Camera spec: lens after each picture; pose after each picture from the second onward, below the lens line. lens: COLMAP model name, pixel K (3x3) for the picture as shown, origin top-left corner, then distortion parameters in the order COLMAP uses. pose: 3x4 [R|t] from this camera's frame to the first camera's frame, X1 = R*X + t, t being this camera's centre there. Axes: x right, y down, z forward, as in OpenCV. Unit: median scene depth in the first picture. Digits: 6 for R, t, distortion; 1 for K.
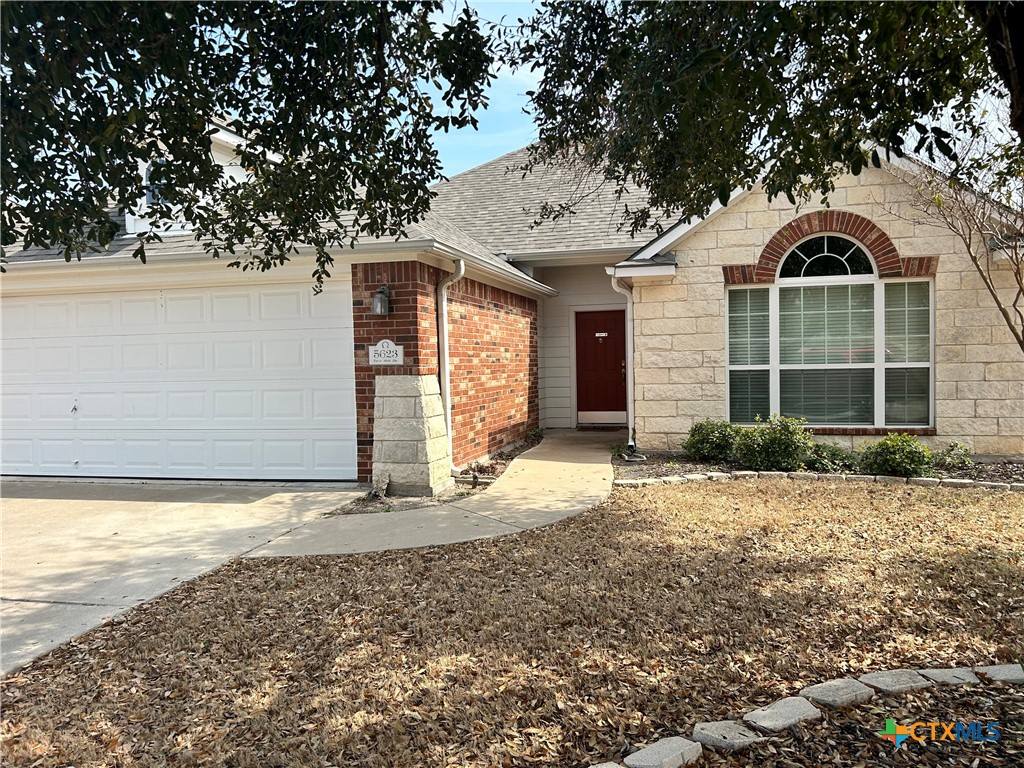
lens RADIAL K [[768.1, 0, 509.8], [0, 768.1, 387.0], [0, 0, 1]] dist [0.076478, -0.132564]
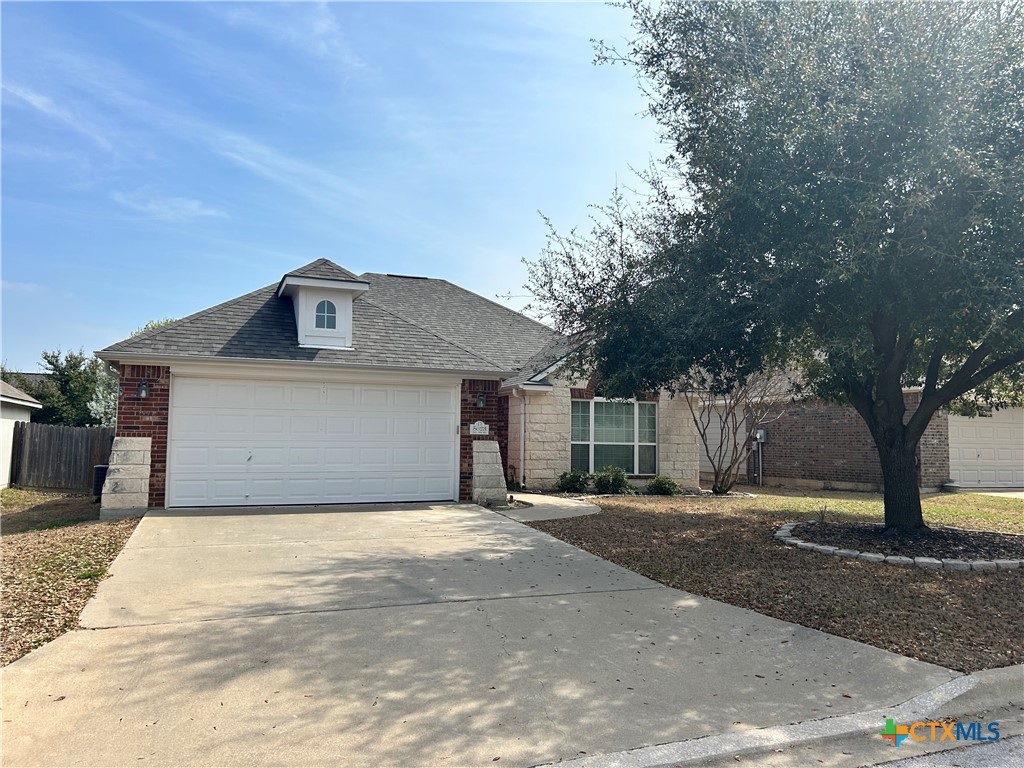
lens RADIAL K [[768.1, 0, 509.8], [0, 768.1, 387.0], [0, 0, 1]] dist [0.076478, -0.132564]
pose [[0.815534, 0.069580, 0.574511, -0.996935], [-0.008218, 0.994038, -0.108724, 0.048689], [-0.578651, 0.083947, 0.811244, -0.463354]]
